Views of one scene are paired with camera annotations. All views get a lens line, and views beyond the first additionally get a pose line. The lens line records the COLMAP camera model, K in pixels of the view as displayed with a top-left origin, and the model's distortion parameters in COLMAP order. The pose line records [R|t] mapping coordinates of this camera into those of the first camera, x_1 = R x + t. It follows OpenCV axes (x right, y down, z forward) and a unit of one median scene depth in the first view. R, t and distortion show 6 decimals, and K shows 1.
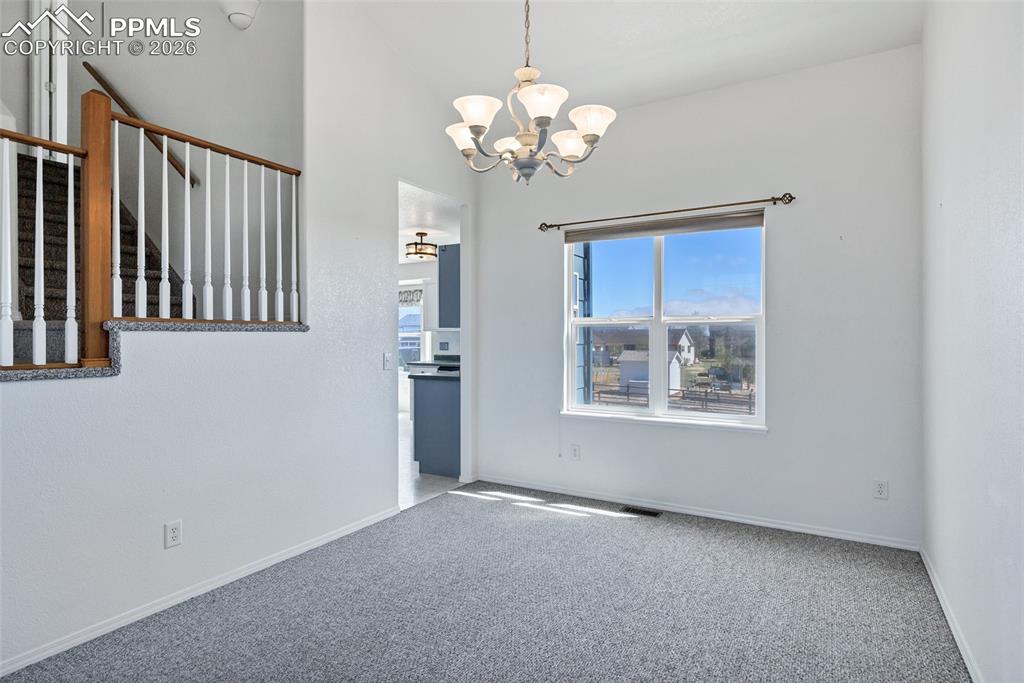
lens RADIAL K [[543.9, 0, 514.2], [0, 543.9, 339.0], [0, 0, 1]] dist [-0.001613, 0.000070]
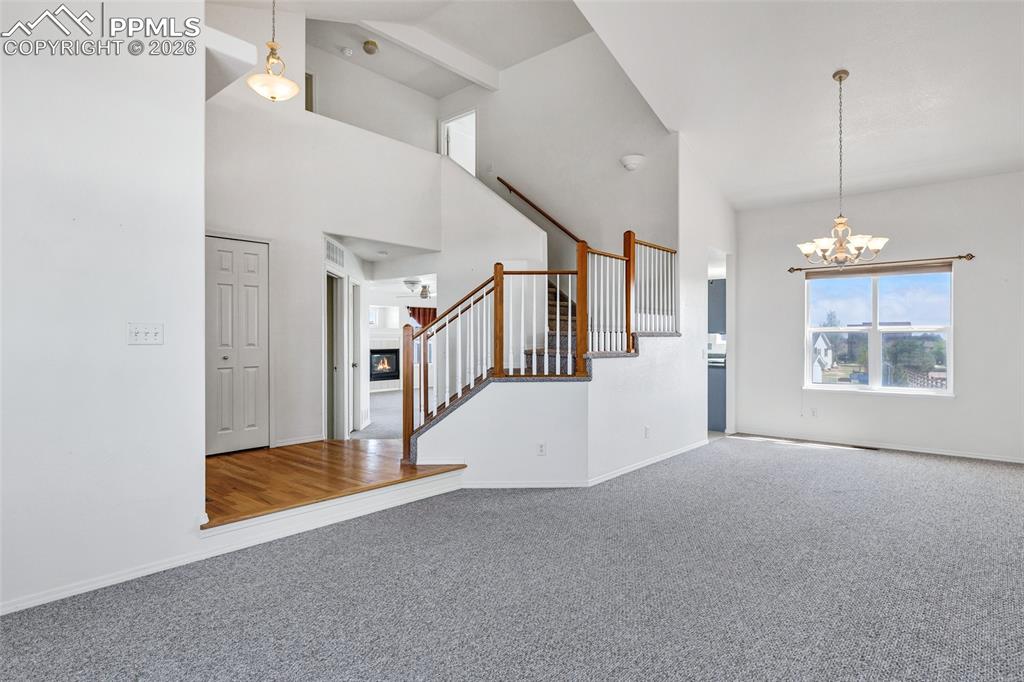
lens RADIAL K [[569.3, 0, 509.8], [0, 569.3, 339.3], [0, 0, 1]] dist [0.002686, -0.000790]
pose [[0.983296, 0.001979, -0.182003, -0.444495], [-0.002499, 0.999993, -0.002624, 0.001666], [0.181997, 0.003035, 0.983294, -0.767170]]
